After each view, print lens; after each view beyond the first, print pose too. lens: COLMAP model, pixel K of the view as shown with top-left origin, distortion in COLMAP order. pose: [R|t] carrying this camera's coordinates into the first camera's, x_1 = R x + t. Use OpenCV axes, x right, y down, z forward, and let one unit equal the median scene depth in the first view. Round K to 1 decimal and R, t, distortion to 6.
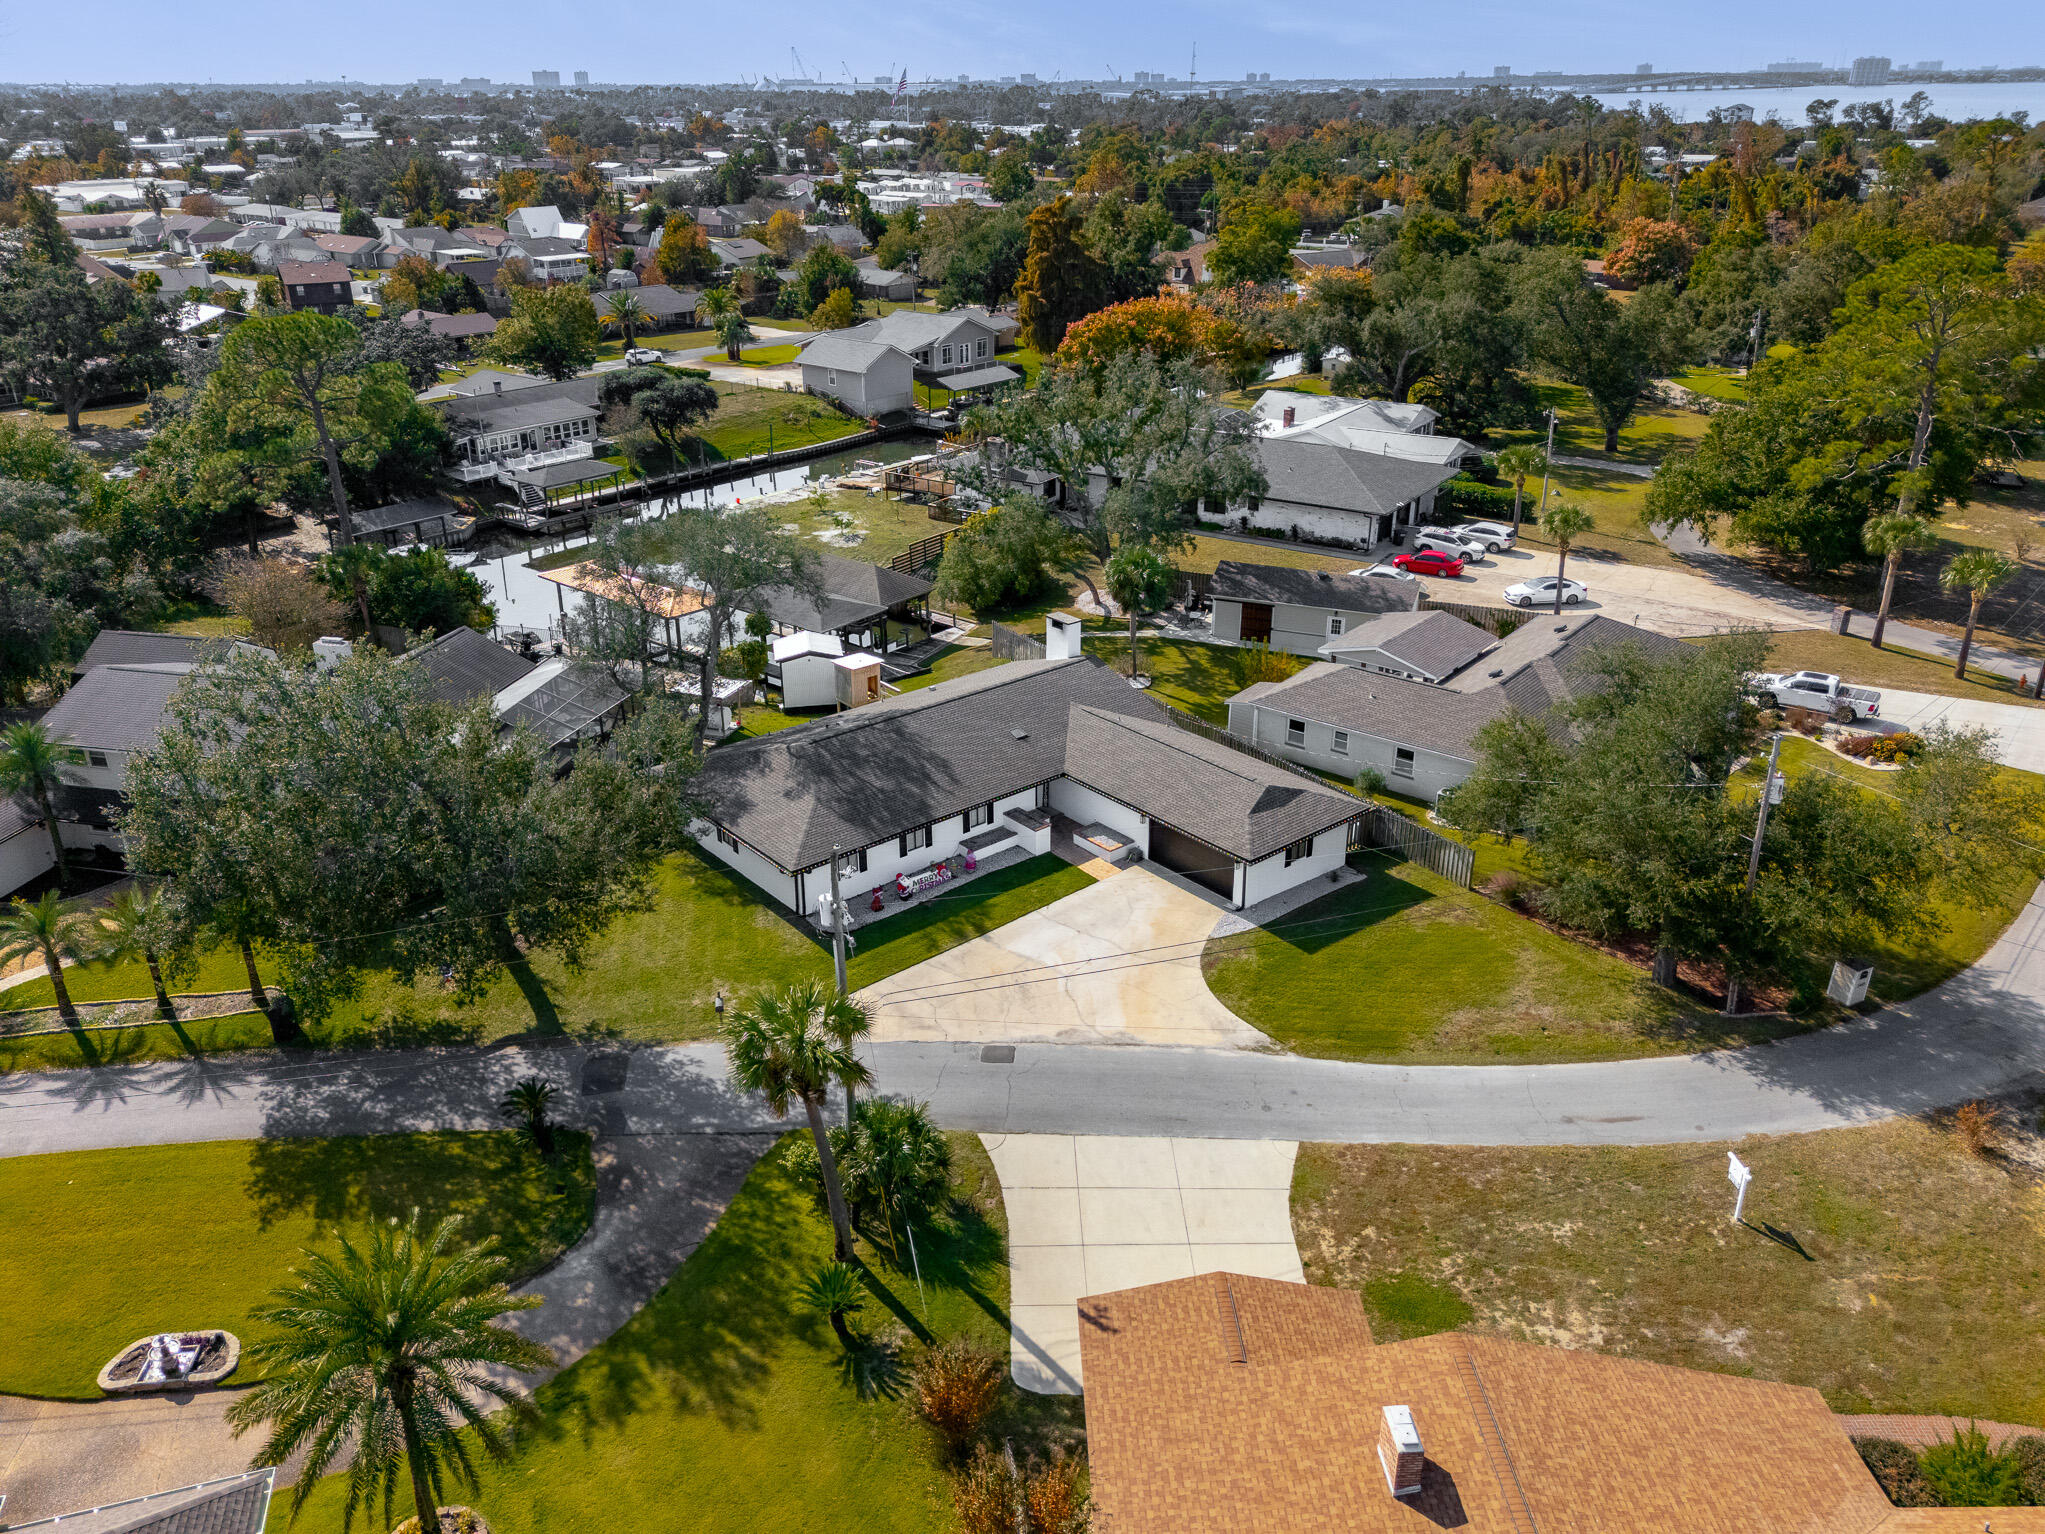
lens RADIAL K [[1545.6, 0, 1022.5], [0, 1545.6, 767.0], [0, 0, 1]] dist [0.083042, -0.081357]
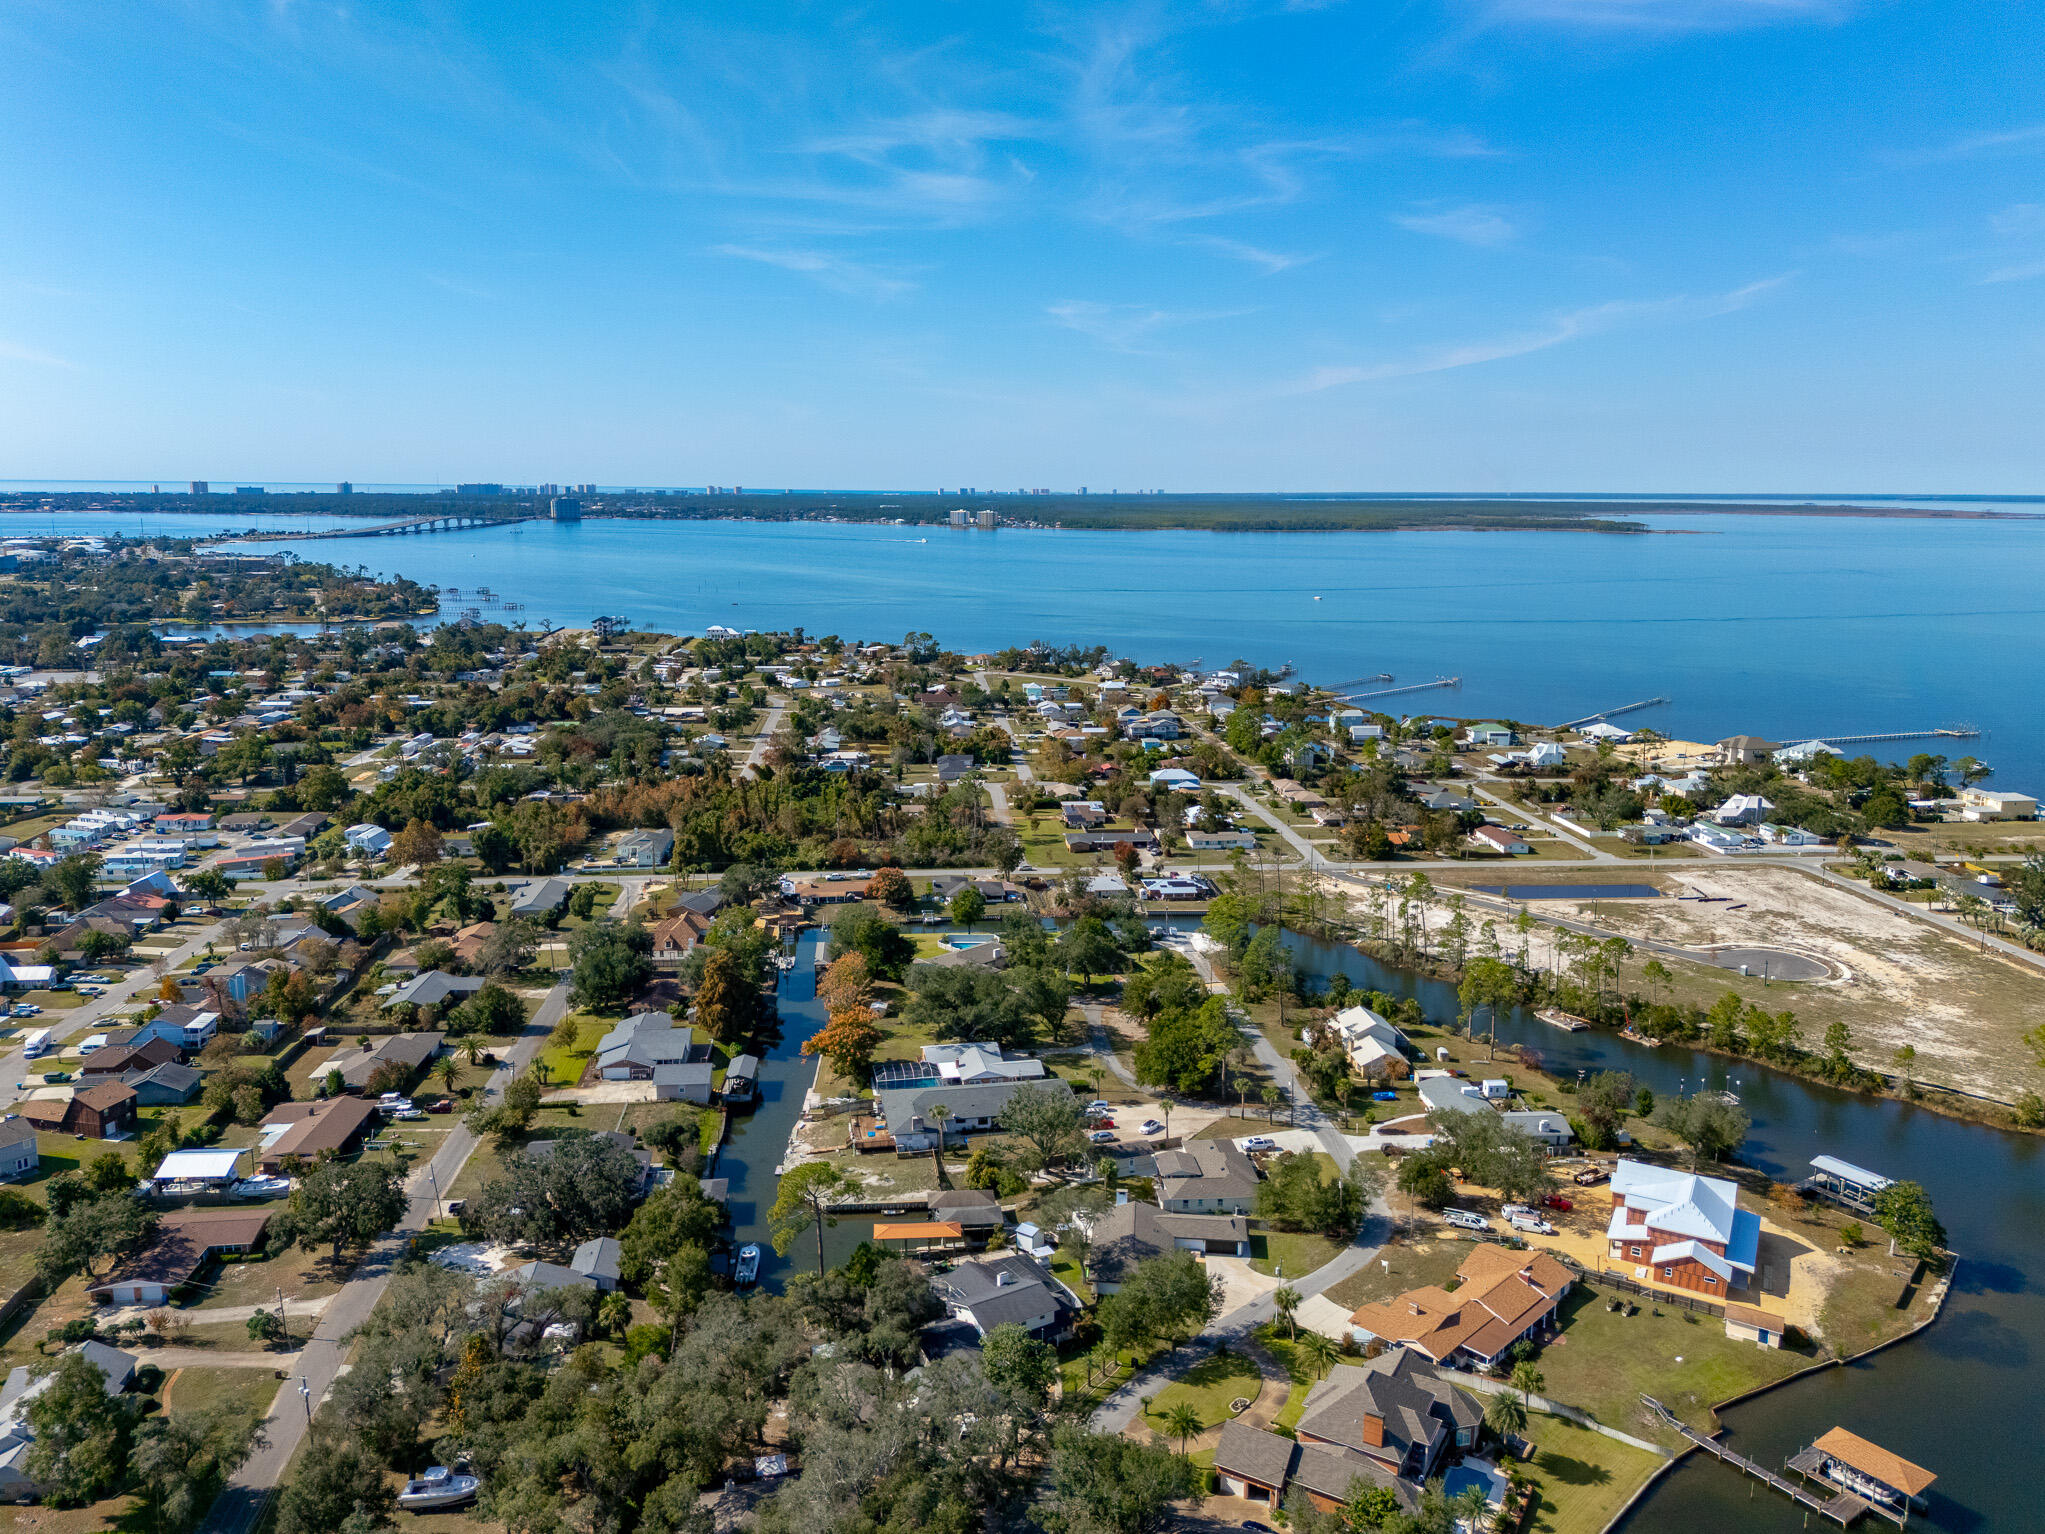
lens RADIAL K [[1545.6, 0, 1022.5], [0, 1545.6, 767.0], [0, 0, 1]] dist [0.083042, -0.081357]
pose [[0.711654, -0.124445, 0.691420, -1.852605], [0.276995, 0.954160, -0.113366, -0.518697], [-0.645618, 0.272197, 0.713503, -1.150523]]
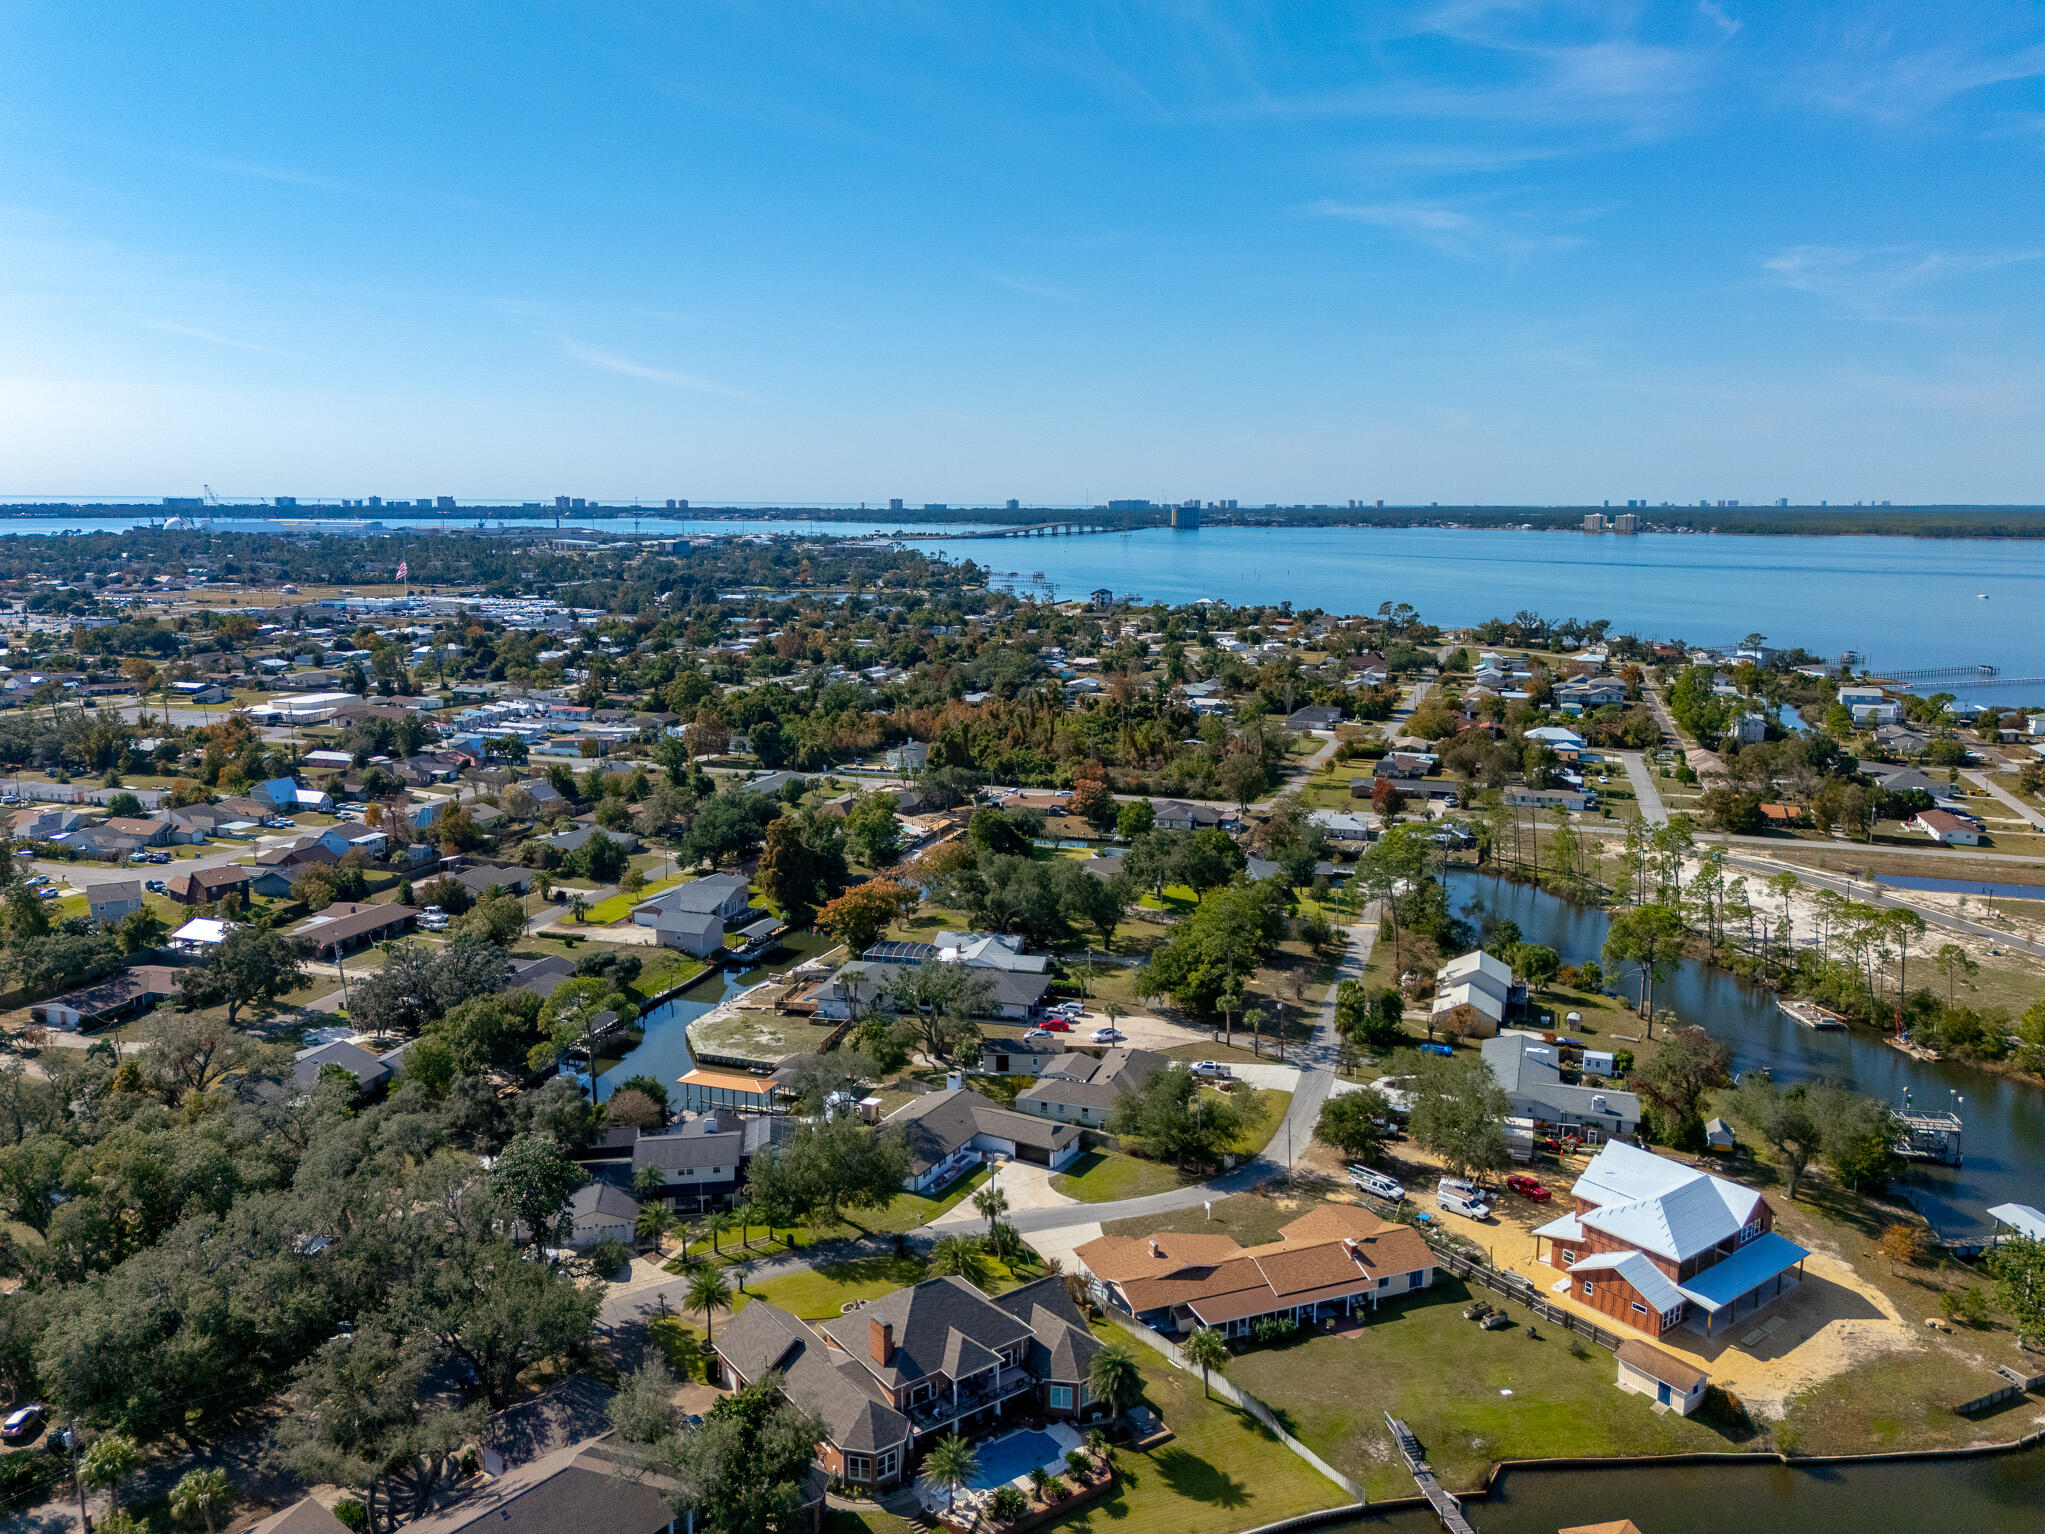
lens RADIAL K [[1545.6, 0, 1022.5], [0, 1545.6, 767.0], [0, 0, 1]] dist [0.083042, -0.081357]
pose [[0.937986, -0.056956, 0.341963, -0.625282], [0.138057, 0.966189, -0.217758, -0.009525], [-0.317999, 0.251464, 0.914135, -1.347506]]
